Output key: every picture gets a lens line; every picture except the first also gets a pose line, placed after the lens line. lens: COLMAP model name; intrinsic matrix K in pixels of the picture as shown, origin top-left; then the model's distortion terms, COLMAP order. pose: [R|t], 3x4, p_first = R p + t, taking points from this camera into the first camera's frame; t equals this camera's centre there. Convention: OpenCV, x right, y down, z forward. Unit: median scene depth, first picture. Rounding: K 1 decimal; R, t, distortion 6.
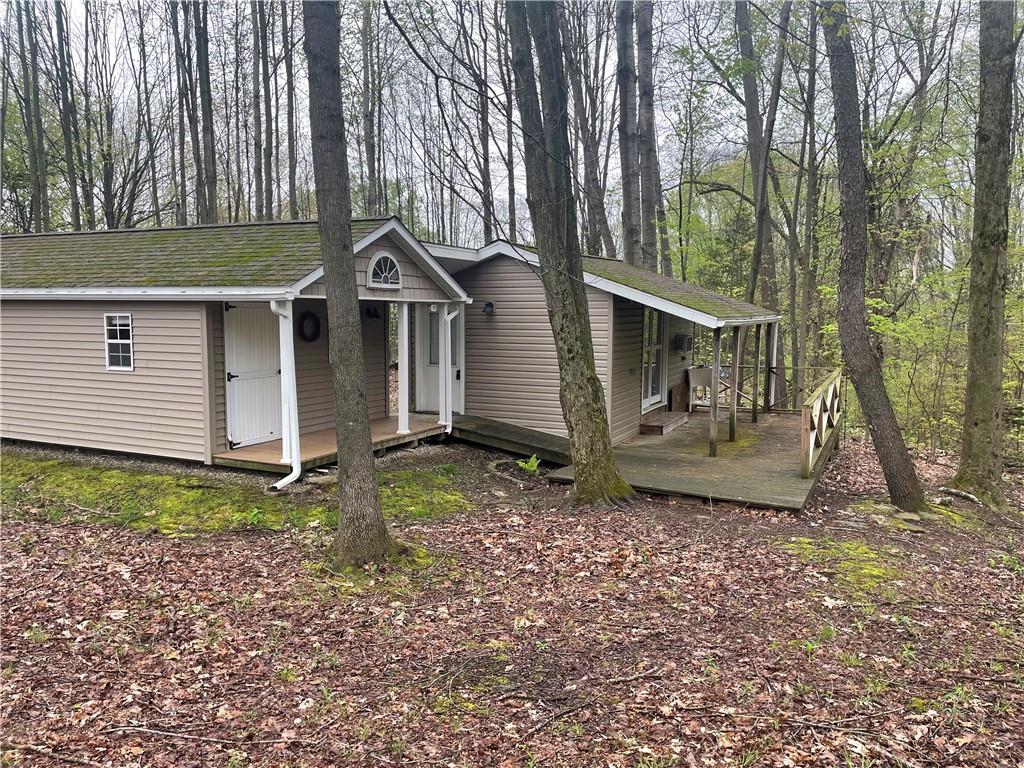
lens RADIAL K [[770.2, 0, 512.0], [0, 770.2, 384.0], [0, 0, 1]] dist [0.046417, -0.001961]
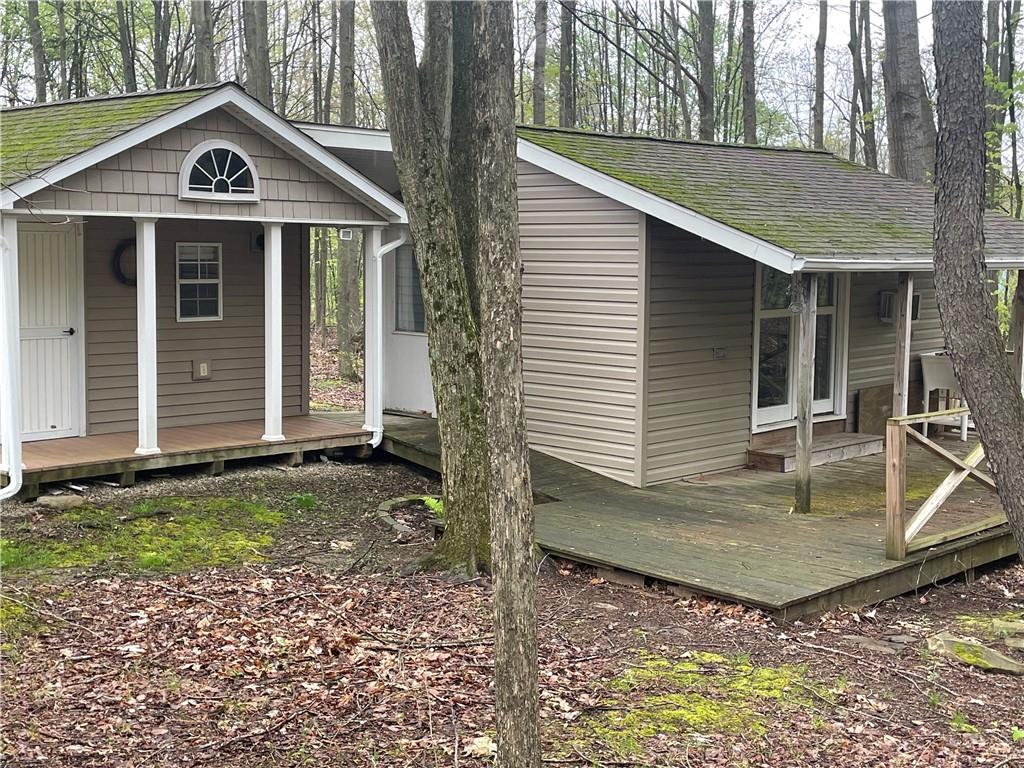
lens RADIAL K [[1369.0, 0, 512.0], [0, 1369.0, 384.0], [0, 0, 1]] dist [0.070461, 0.052349]
pose [[0.952103, 0.037526, -0.303466, 0.396815], [-0.036811, 0.999290, 0.008080, 0.004566], [0.303554, 0.003478, 0.952808, 0.029827]]
